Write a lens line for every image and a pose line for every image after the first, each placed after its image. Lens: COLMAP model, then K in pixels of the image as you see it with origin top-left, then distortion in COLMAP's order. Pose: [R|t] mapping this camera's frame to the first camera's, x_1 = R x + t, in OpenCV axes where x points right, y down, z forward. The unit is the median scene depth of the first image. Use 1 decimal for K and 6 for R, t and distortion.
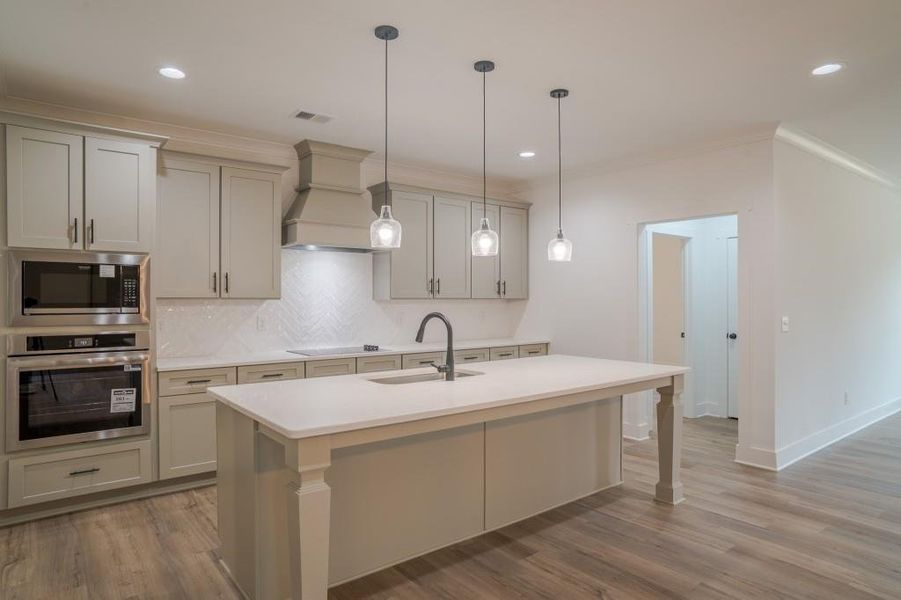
lens RADIAL K [[540.0, 0, 447.6], [0, 540.0, 296.2], [0, 0, 1]] dist [-0.037198, 0.001976]
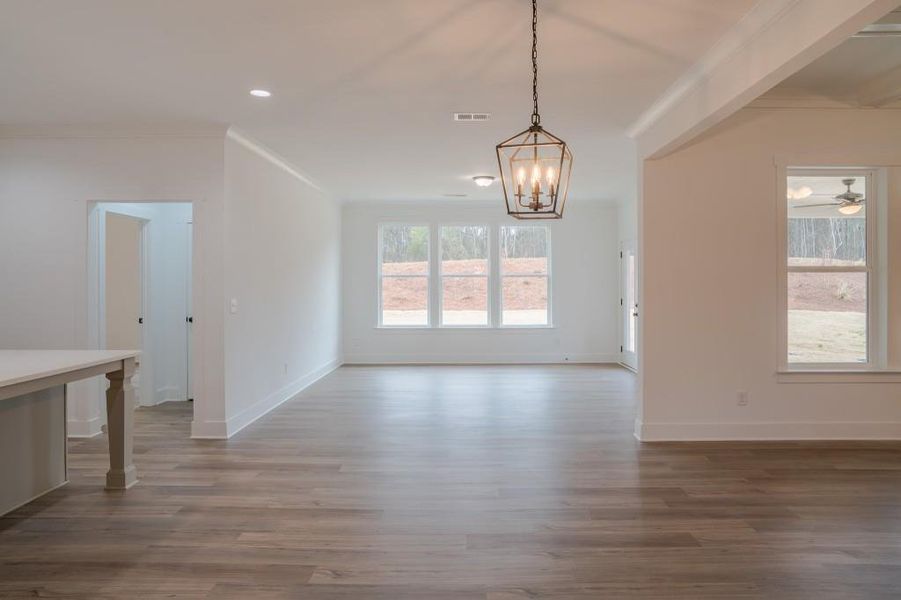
lens RADIAL K [[590.6, 0, 454.1], [0, 590.6, 283.3], [0, 0, 1]] dist [-0.067619, 0.062102]
pose [[0.625677, -0.000450, 0.780082, -0.039192], [-0.005368, 0.999974, 0.004882, -0.003636], [-0.780064, -0.007242, 0.625658, -0.155827]]
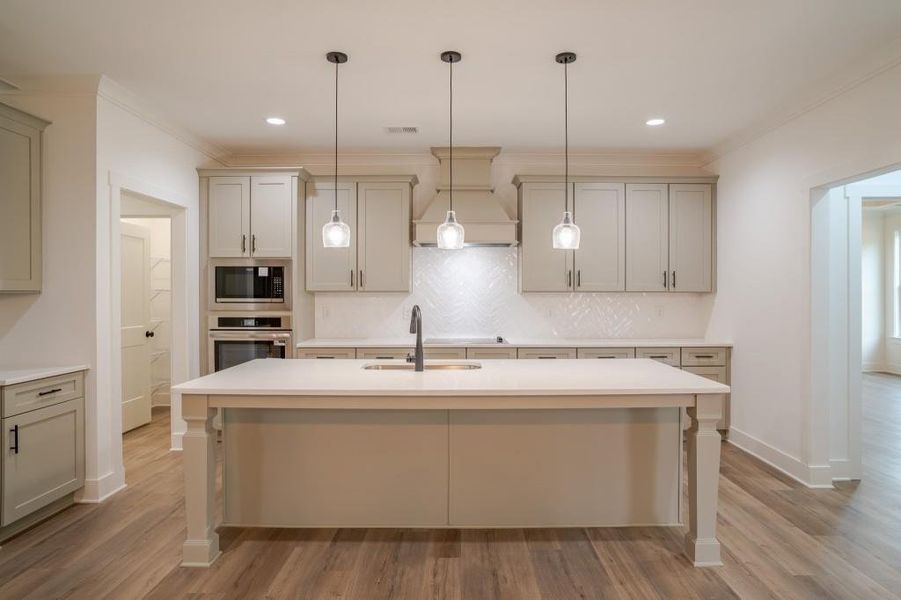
lens RADIAL K [[540.0, 0, 447.6], [0, 540.0, 296.2], [0, 0, 1]] dist [-0.037198, 0.001976]
pose [[0.790183, 0.005947, -0.612842, 0.579838], [0.002000, 0.999923, 0.012282, -0.000030], [0.612868, -0.010931, 0.790110, 0.186668]]
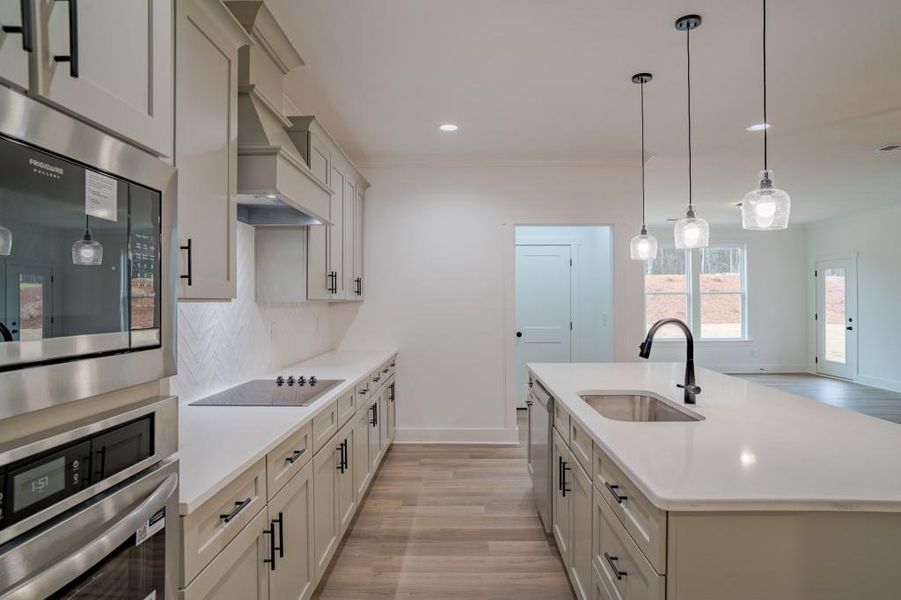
lens RADIAL K [[540.0, 0, 447.6], [0, 540.0, 296.2], [0, 0, 1]] dist [-0.037198, 0.001976]
pose [[0.638091, 0.004130, 0.769950, -0.718854], [0.000082, 0.999985, -0.005432, 0.004290], [-0.769961, 0.003530, 0.638081, 0.673763]]
